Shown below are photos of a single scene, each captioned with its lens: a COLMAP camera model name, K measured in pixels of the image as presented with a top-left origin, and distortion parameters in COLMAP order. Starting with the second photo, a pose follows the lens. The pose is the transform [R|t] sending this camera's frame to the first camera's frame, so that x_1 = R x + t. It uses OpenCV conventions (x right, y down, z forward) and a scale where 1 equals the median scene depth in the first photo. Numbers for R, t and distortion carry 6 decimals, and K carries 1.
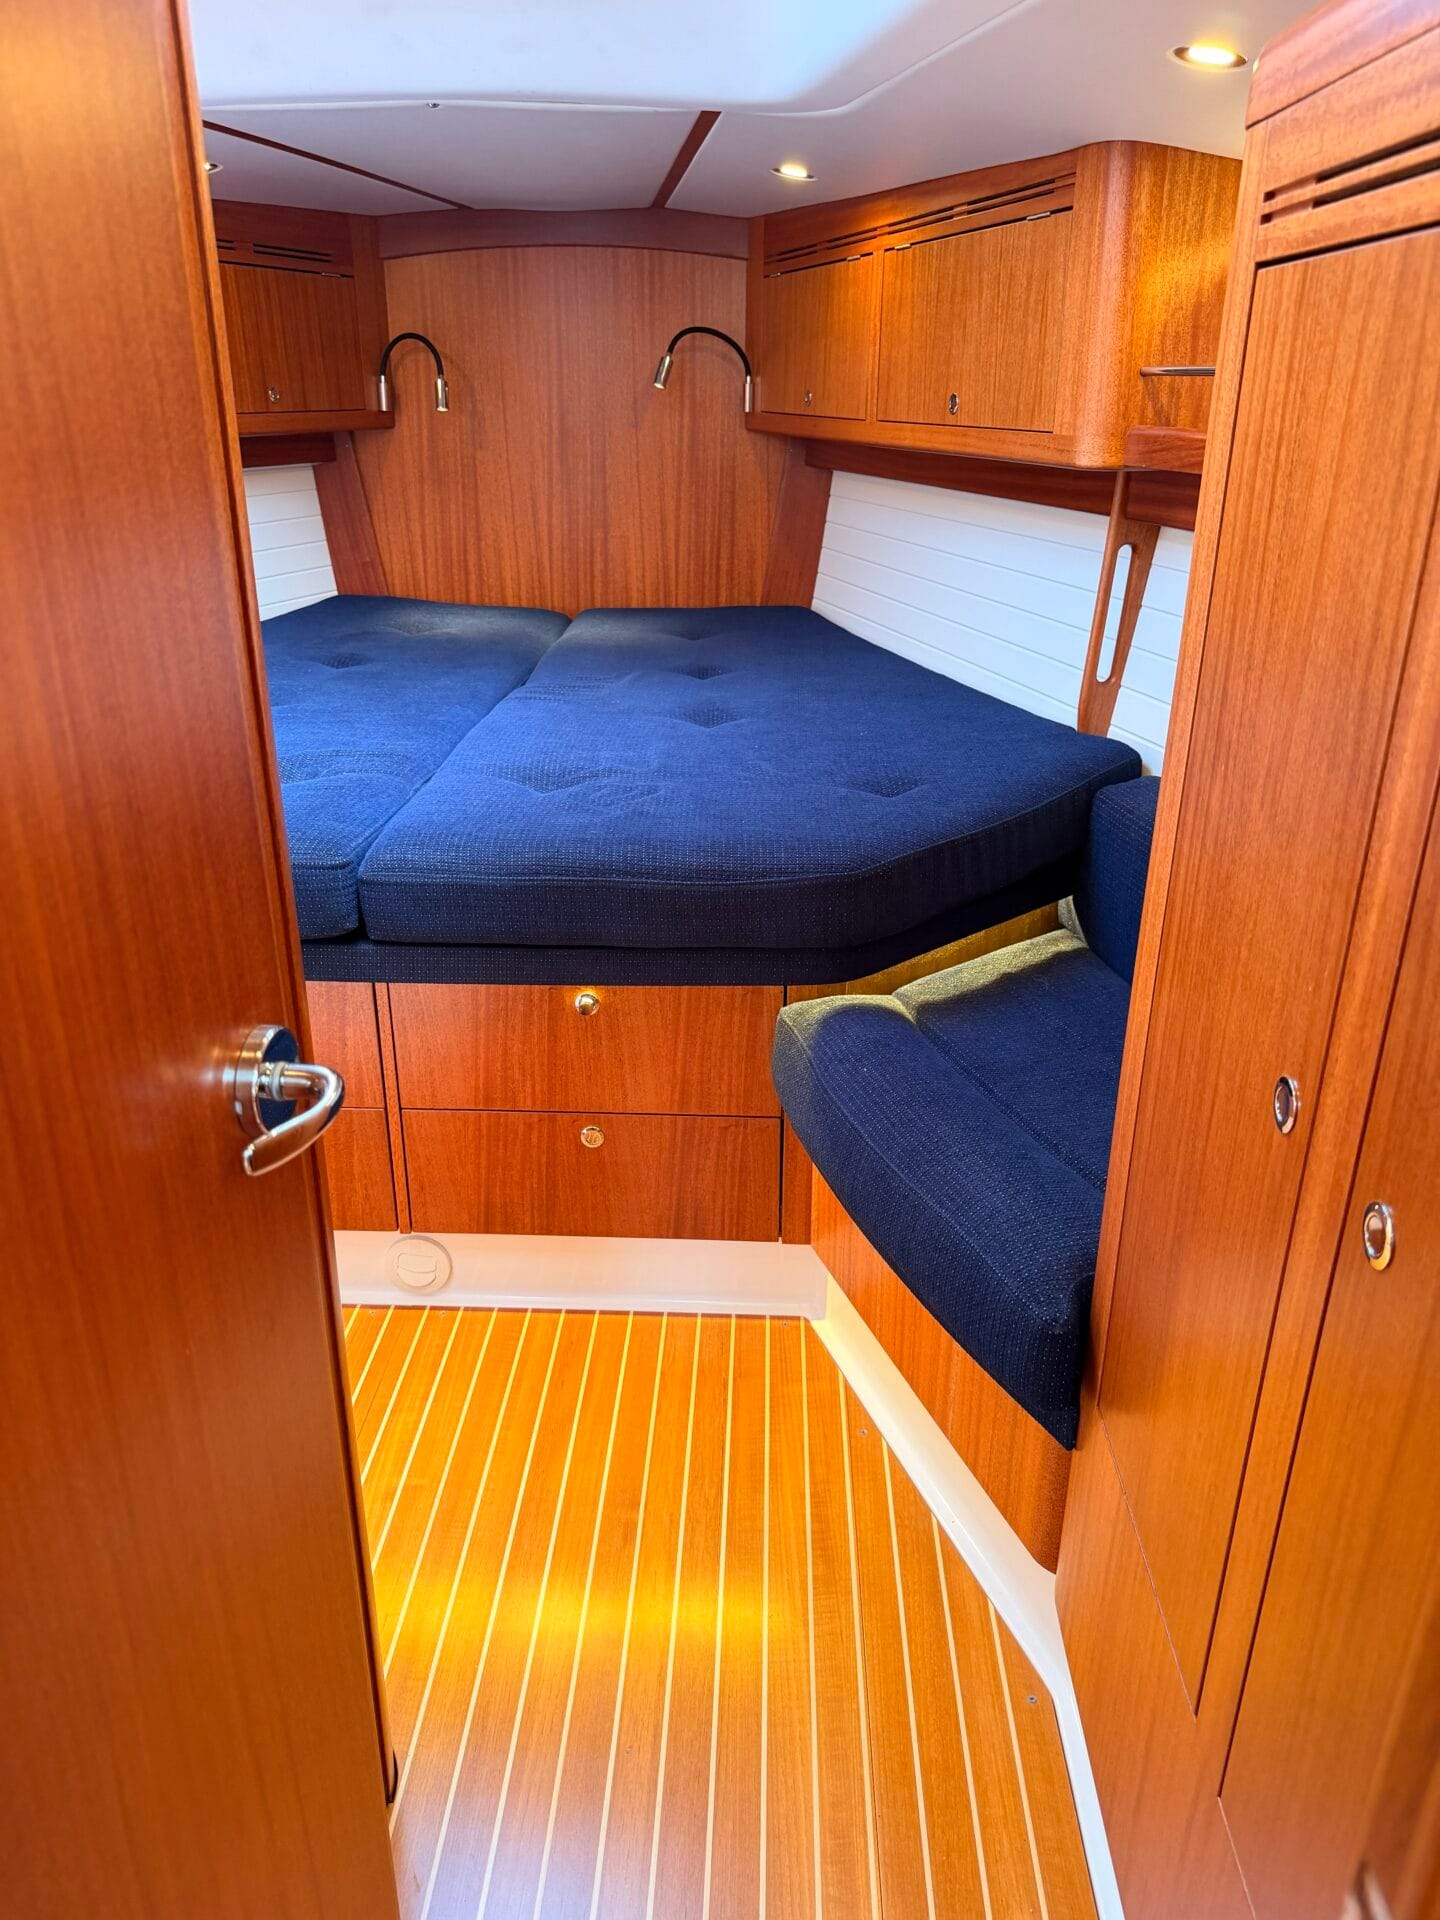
lens RADIAL K [[1357.3, 0, 725.2], [0, 1357.3, 954.6], [0, 0, 1]] dist [0.032093, -0.042610]
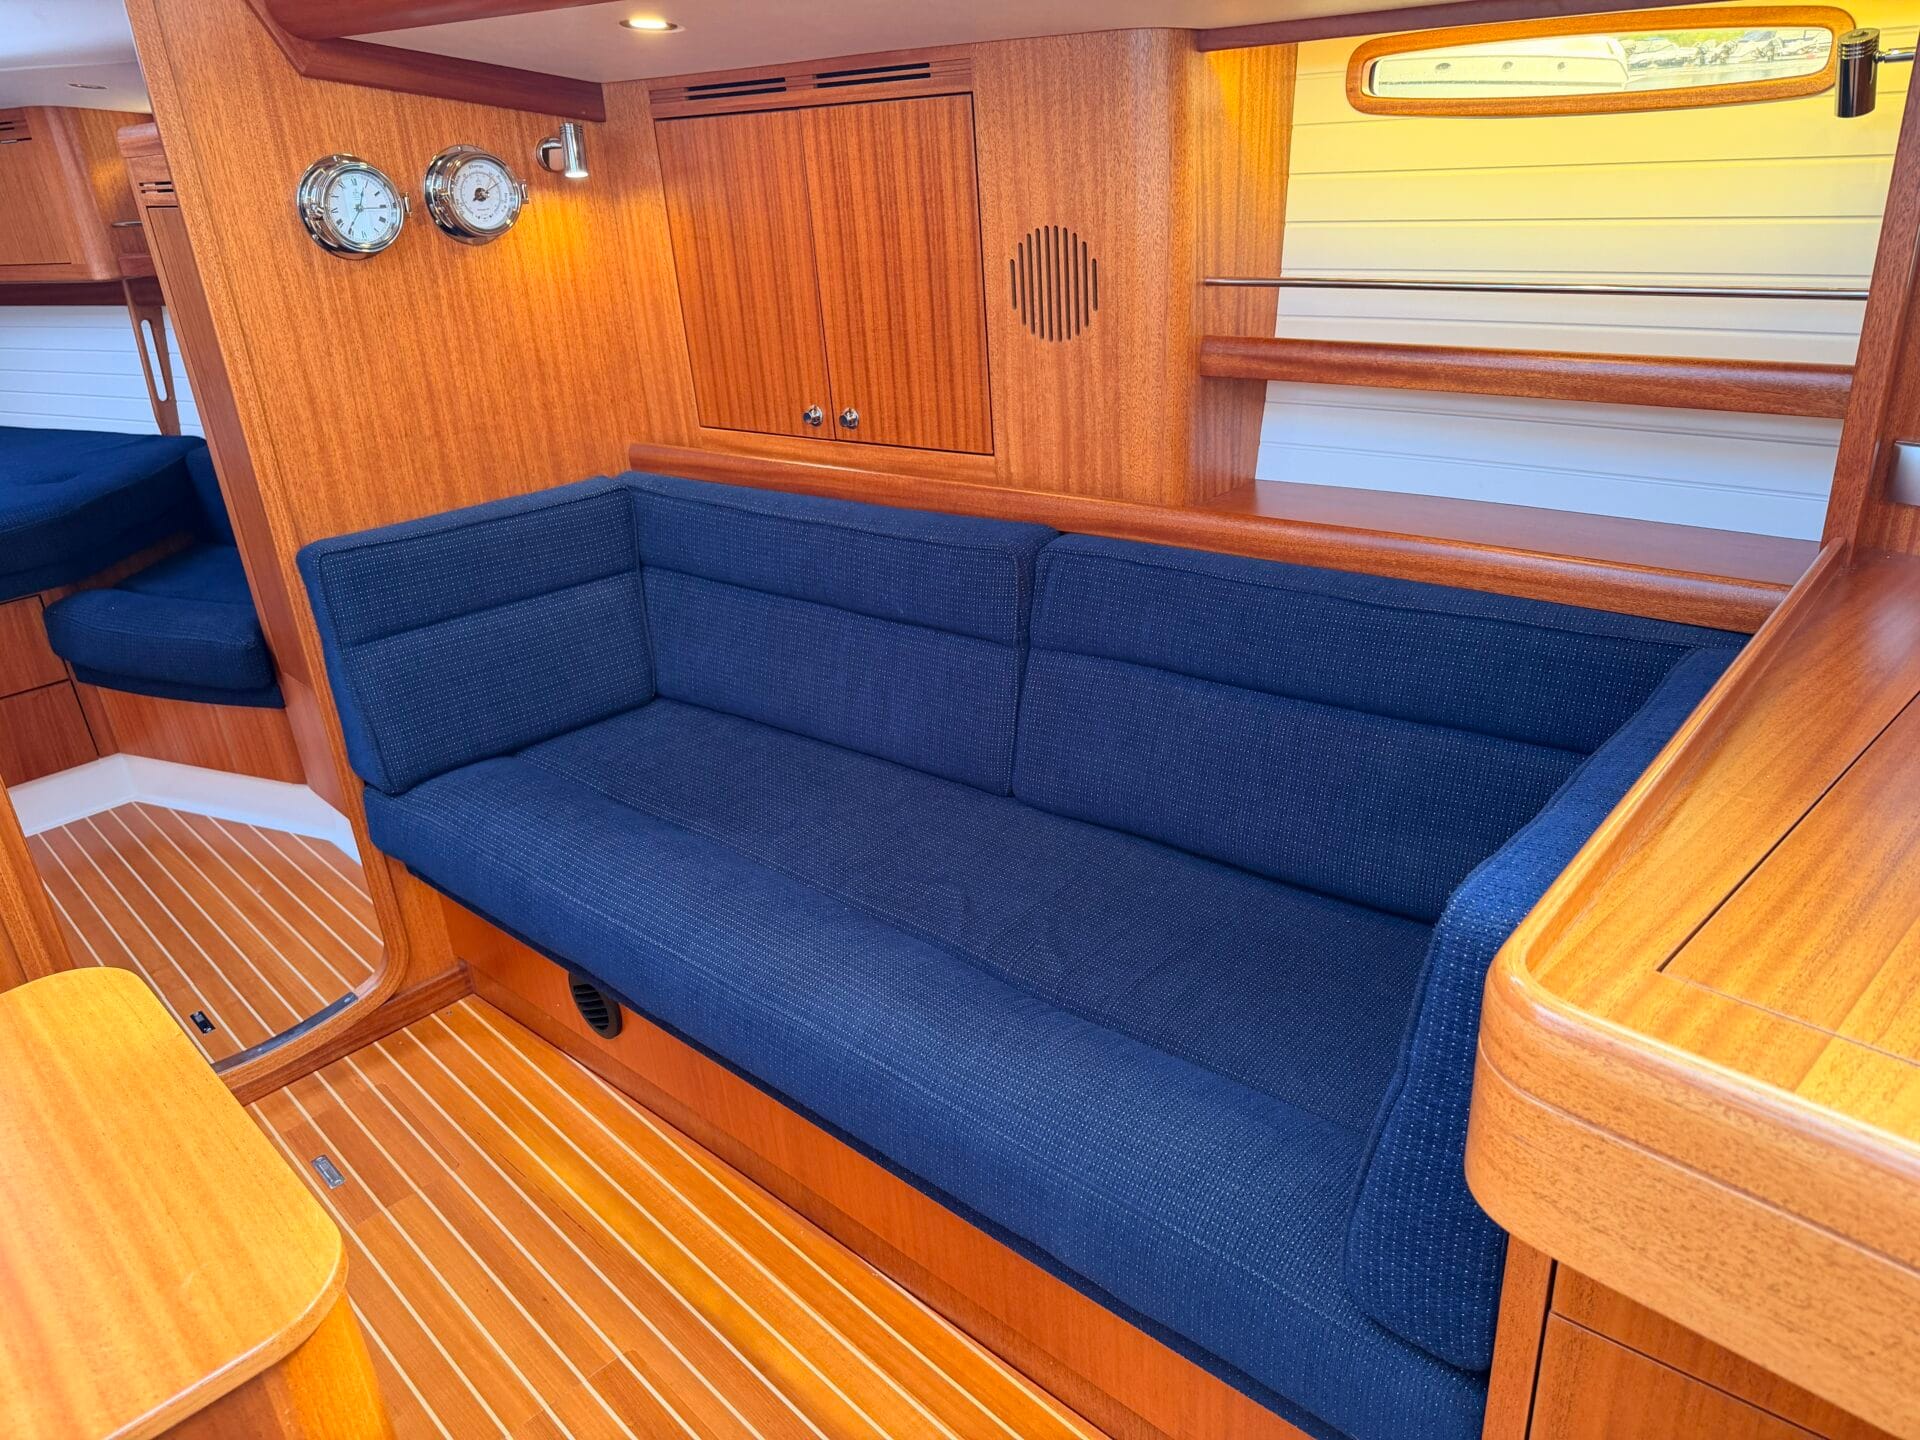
lens RADIAL K [[1357.3, 0, 962.9], [0, 1357.3, 732.1], [0, 0, 1]] dist [0.032093, -0.042610]
pose [[0.694740, -0.345918, 0.630617, -0.203960], [0.348489, 0.928861, 0.125591, 0.260509], [-0.629199, 0.132510, 0.765865, -0.720524]]
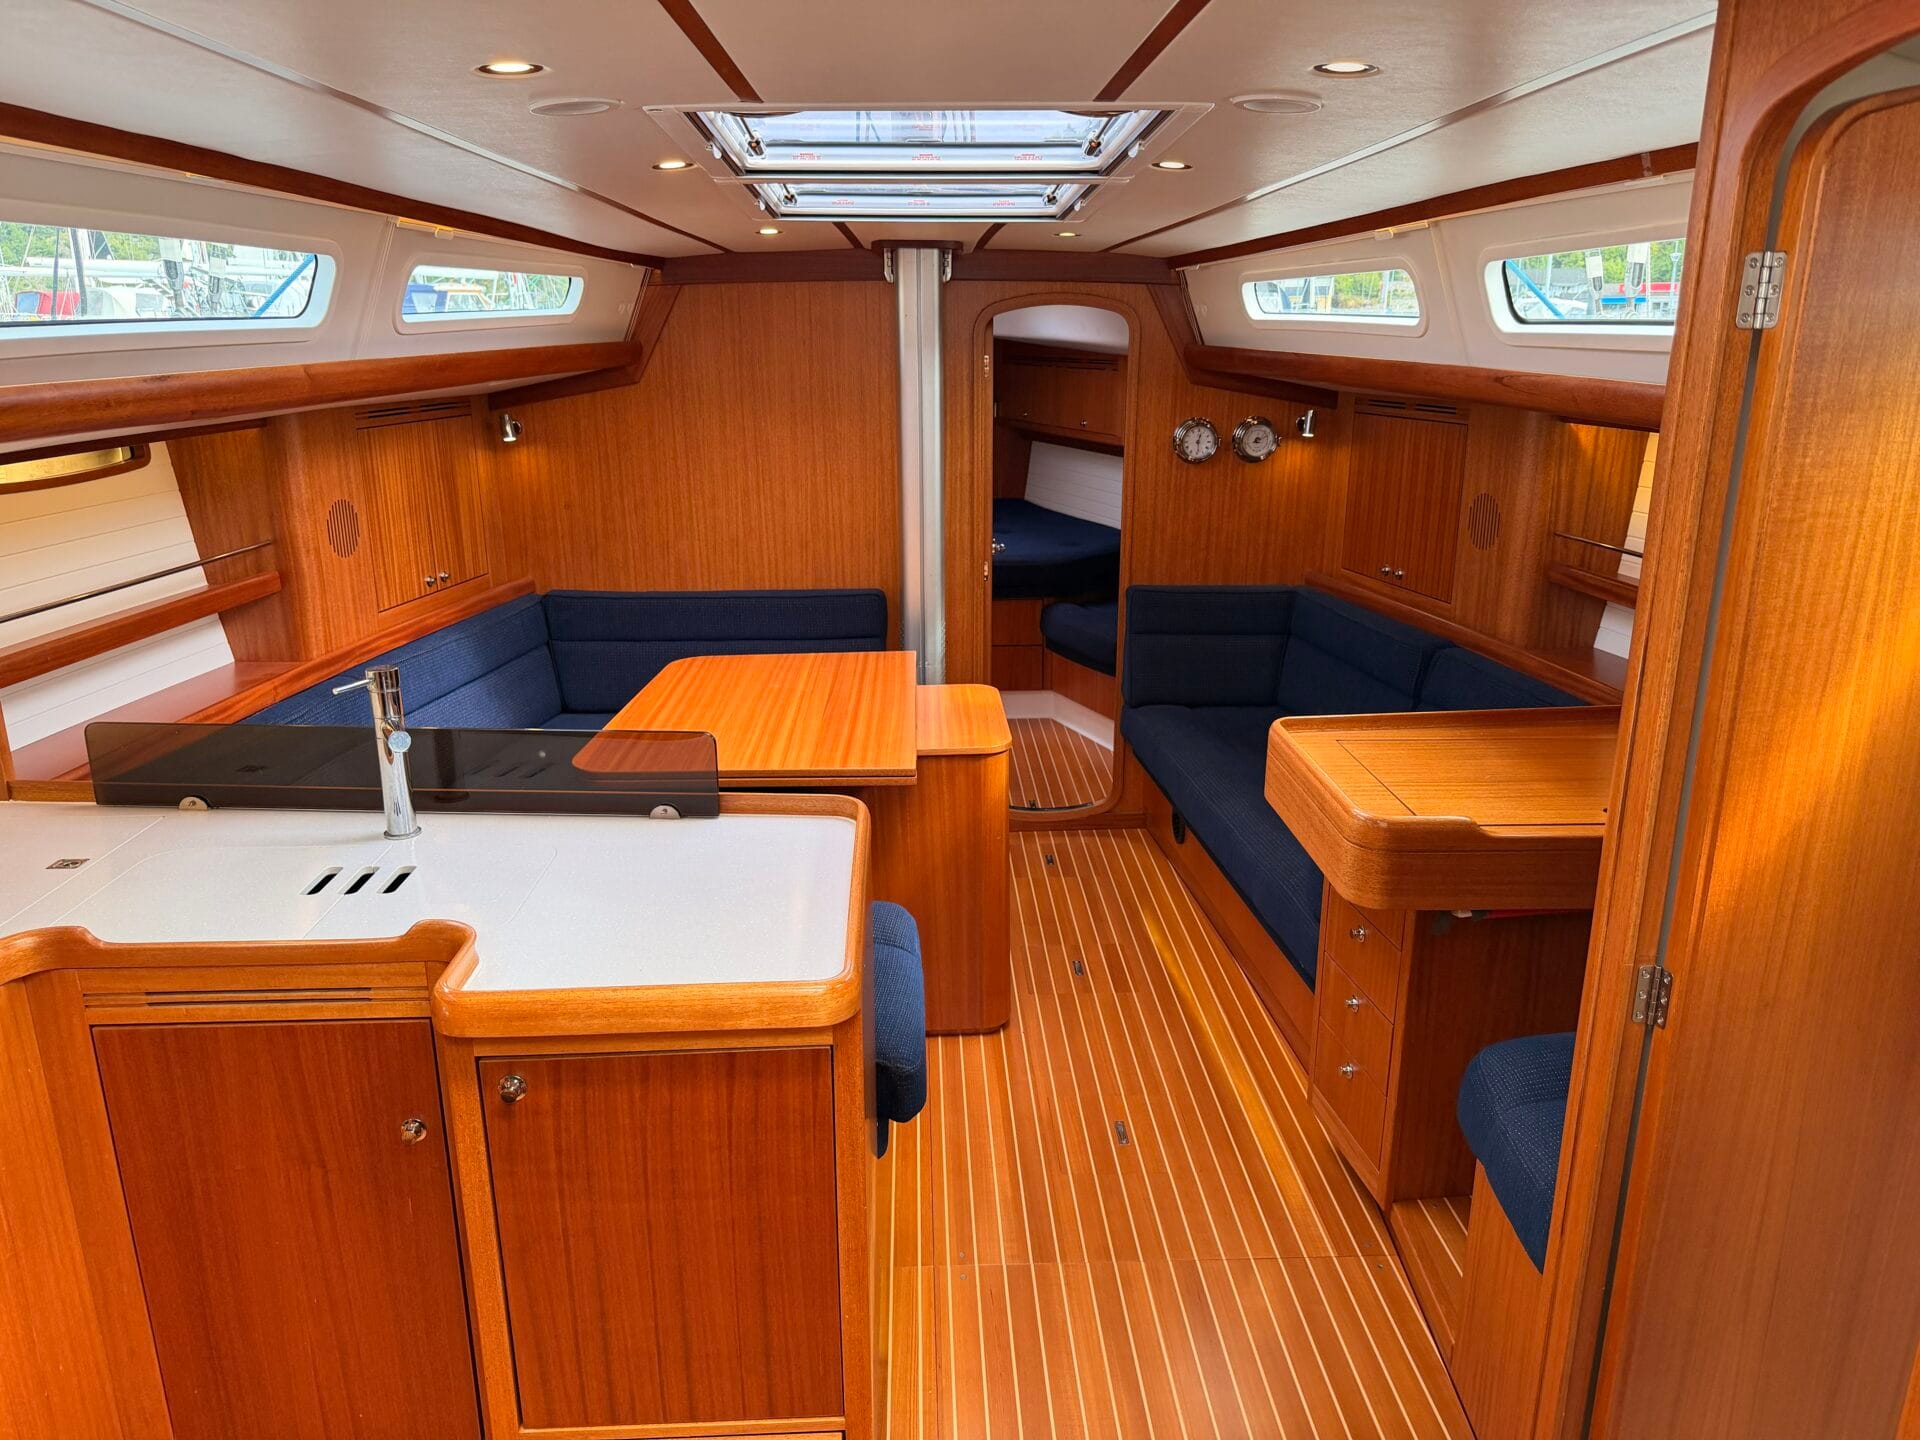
lens RADIAL K [[1357.3, 0, 958.6], [0, 1357.3, 736.0], [0, 0, 1]] dist [0.032093, -0.042610]
pose [[0.997470, -0.035828, 0.061396, -0.266730], [0.042453, 0.992997, -0.110247, 0.508506], [-0.057016, 0.112574, 0.992006, -1.606342]]
